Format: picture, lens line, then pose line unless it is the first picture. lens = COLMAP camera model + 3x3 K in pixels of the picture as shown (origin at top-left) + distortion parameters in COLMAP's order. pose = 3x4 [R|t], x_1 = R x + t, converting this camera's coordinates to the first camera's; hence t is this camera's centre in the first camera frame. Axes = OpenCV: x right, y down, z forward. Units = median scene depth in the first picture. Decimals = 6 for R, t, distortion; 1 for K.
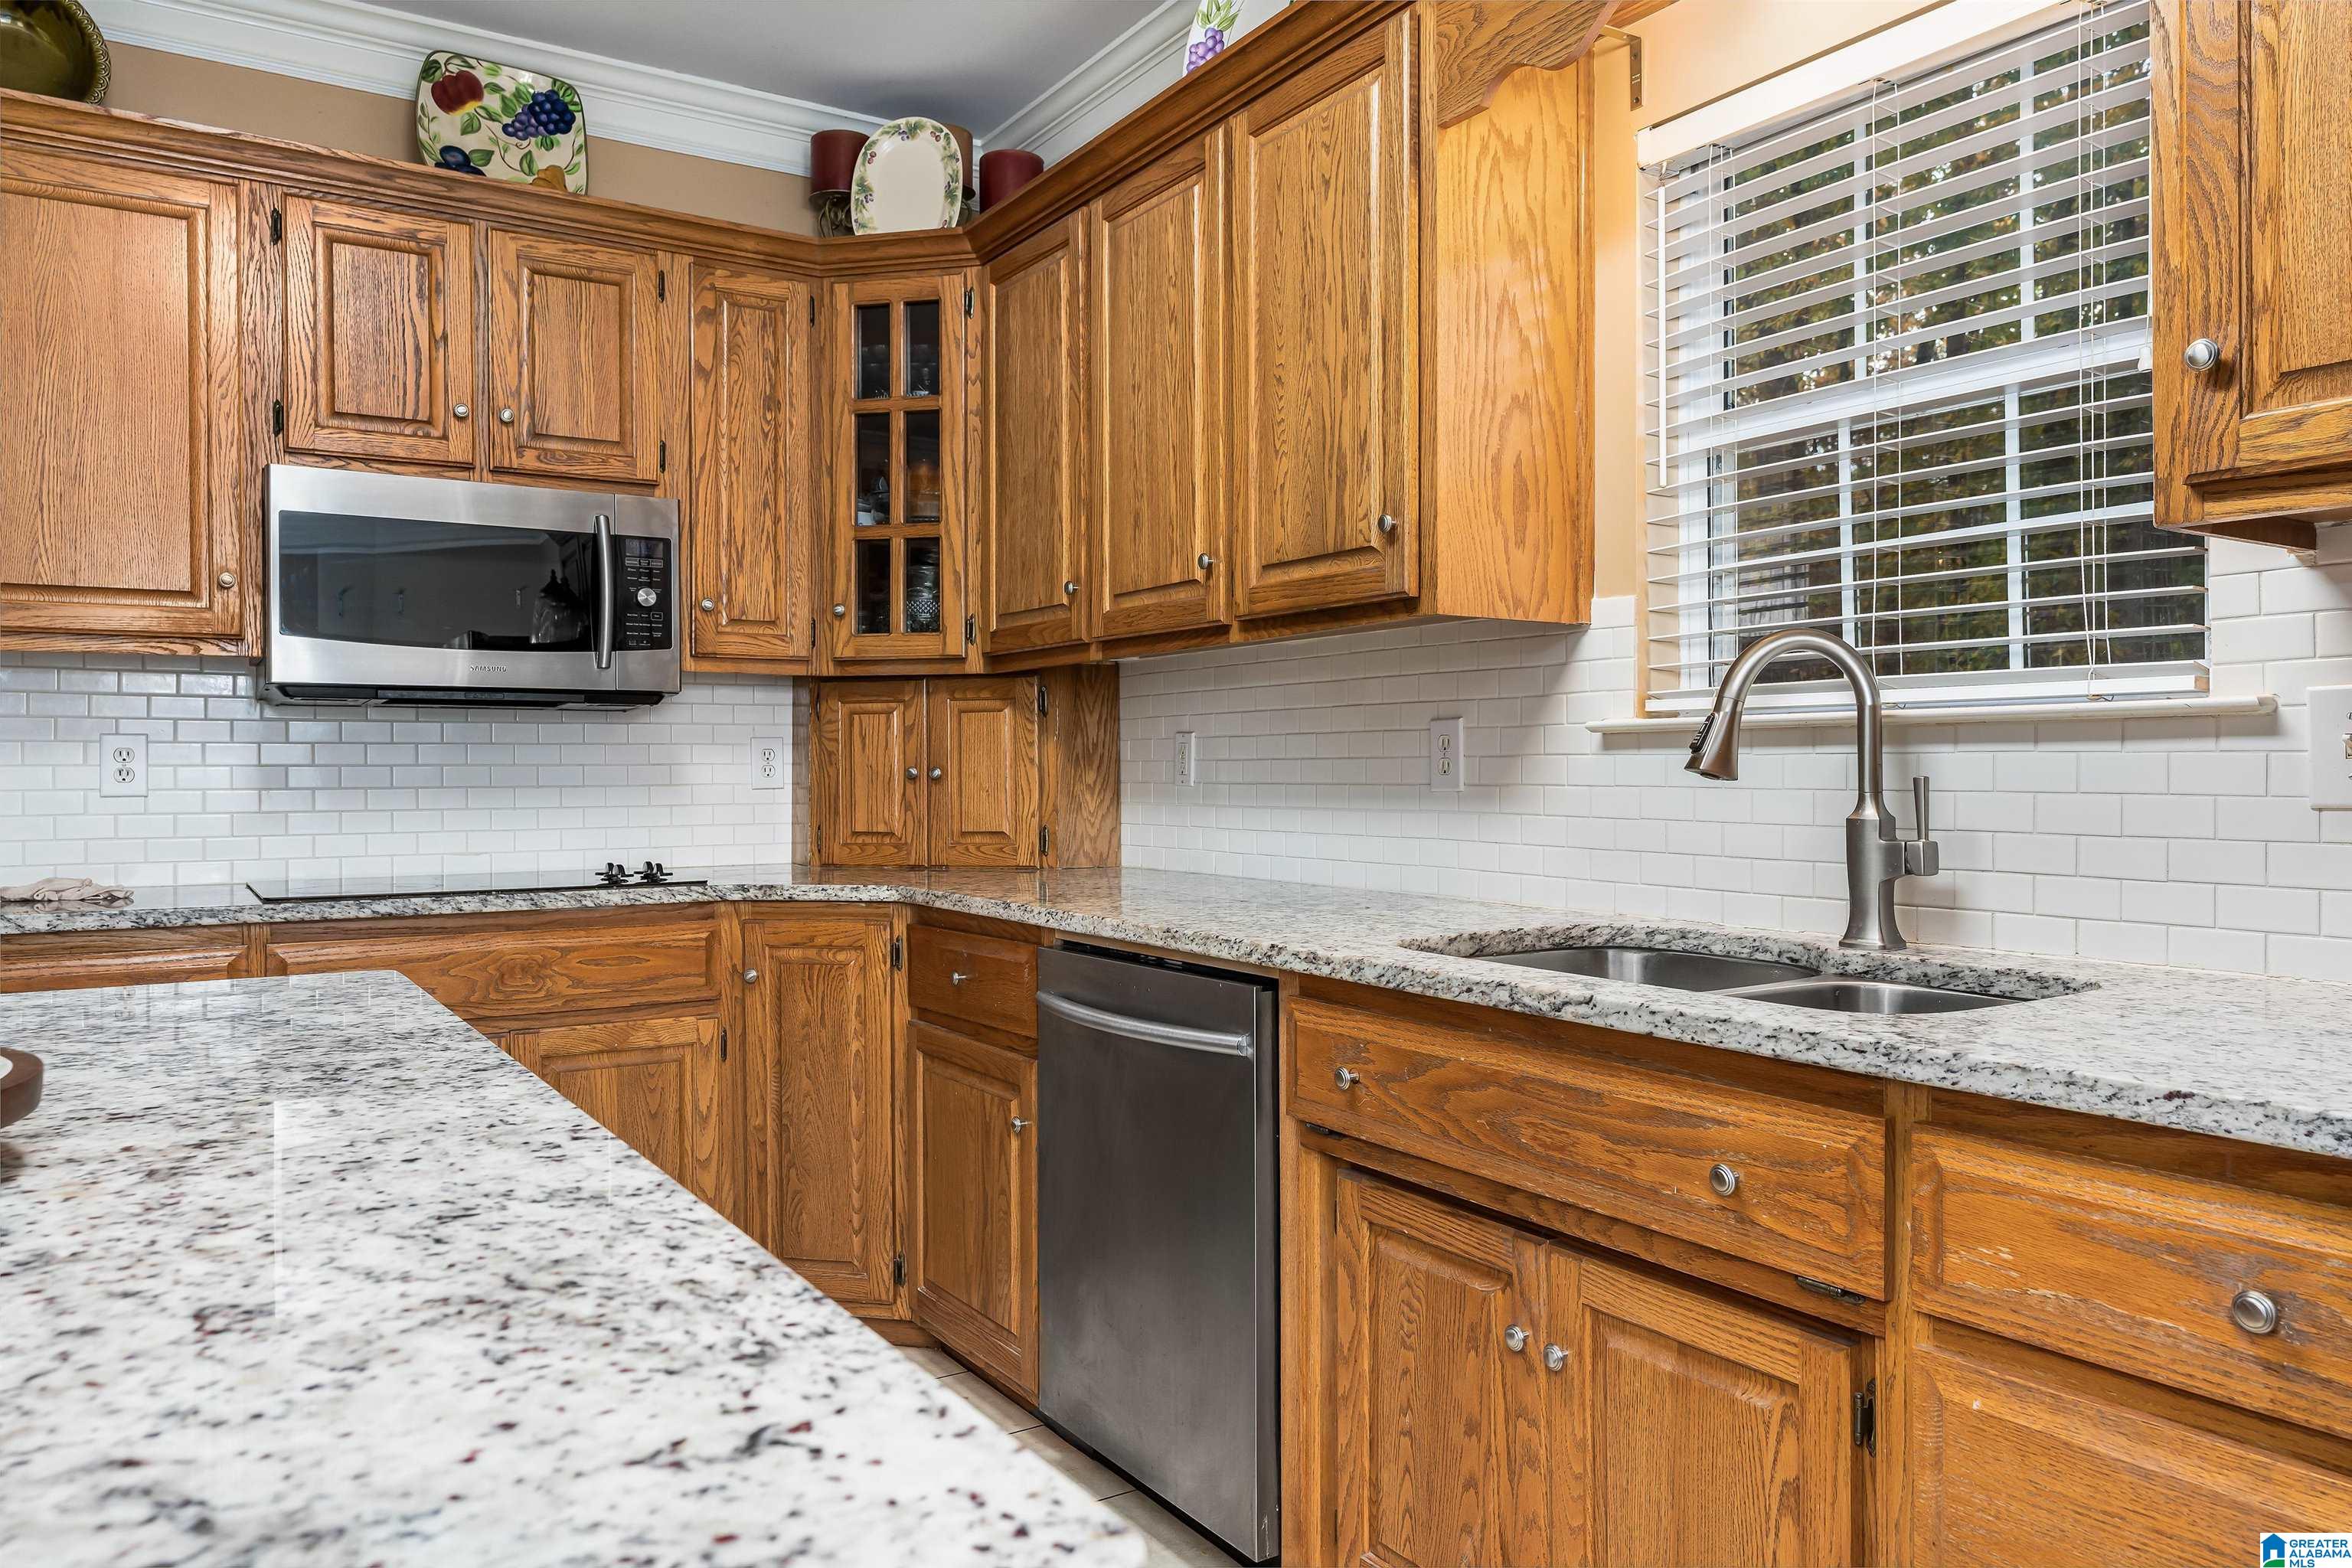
lens RADIAL K [[1593.8, 0, 1176.0], [0, 1593.8, 784.0], [0, 0, 1]] dist [0.000679, -0.000135]
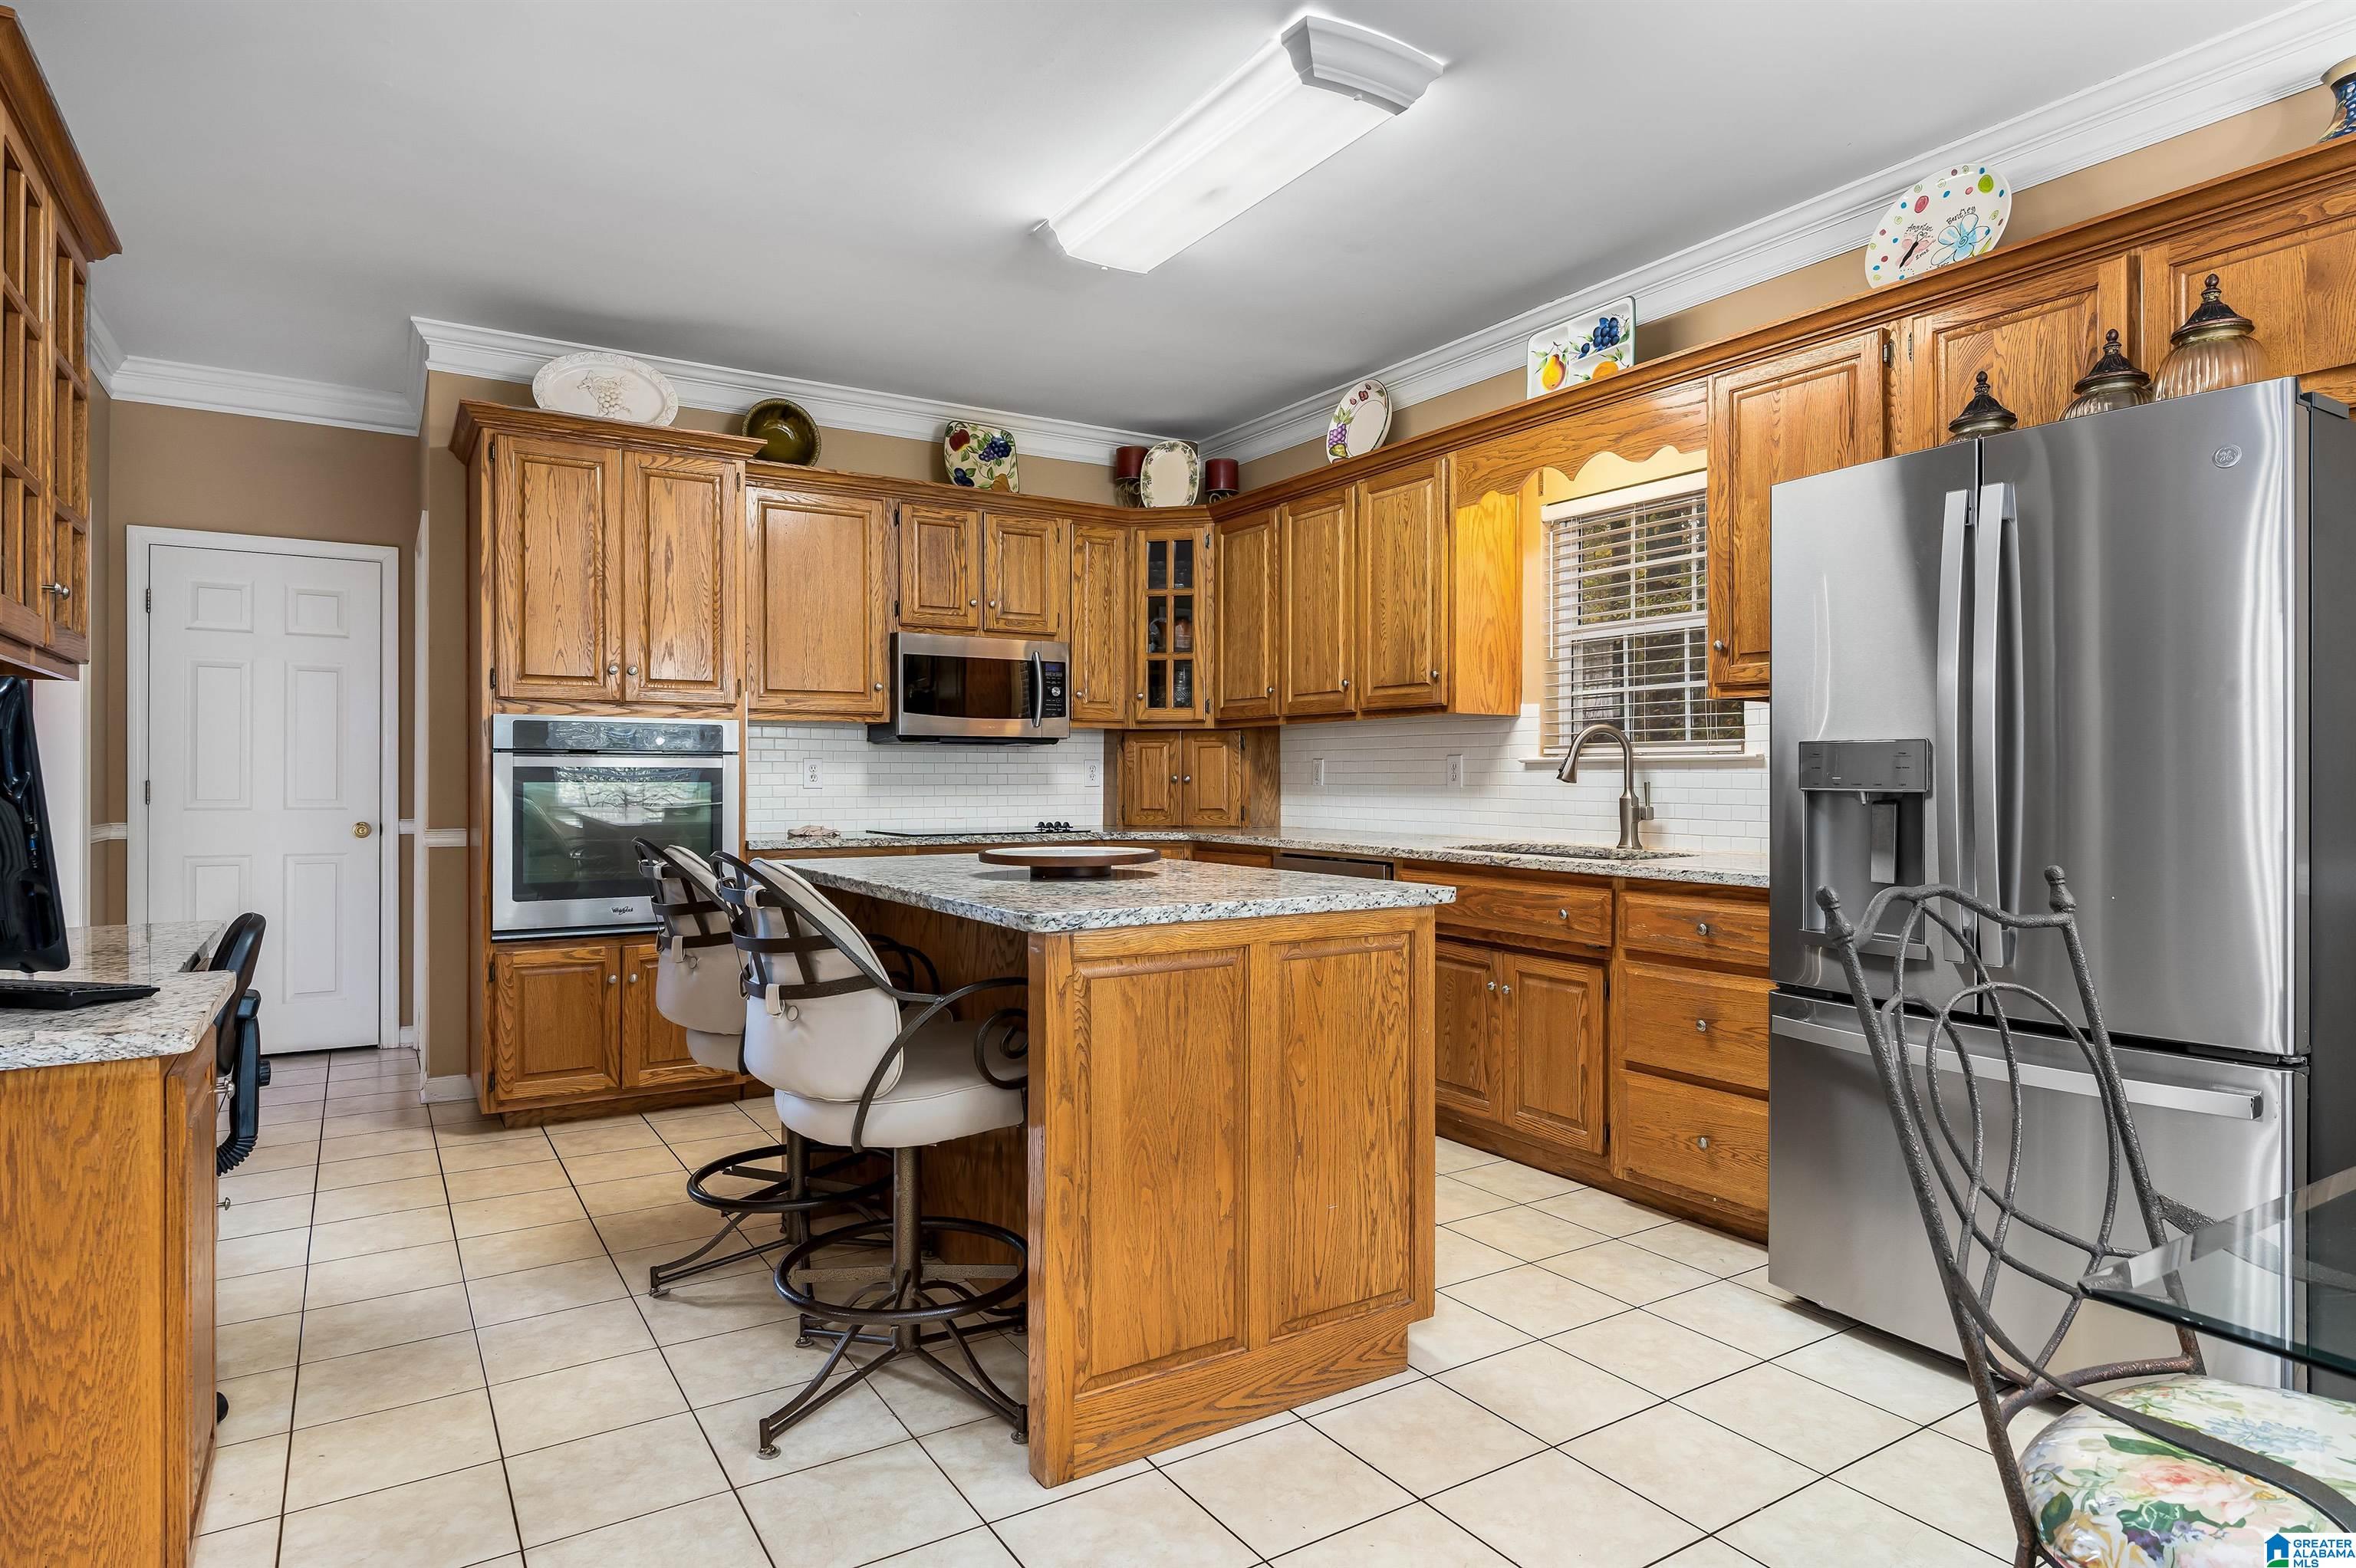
lens RADIAL K [[1283.2, 0, 1178.0], [0, 1283.2, 784.0], [0, 0, 1]] dist [-0.000437, 0.000180]
pose [[0.999948, 0.005155, -0.008850, -0.186871], [-0.005186, 0.999980, -0.003499, 0.006624], [0.008831, 0.003545, 0.999955, -0.736588]]
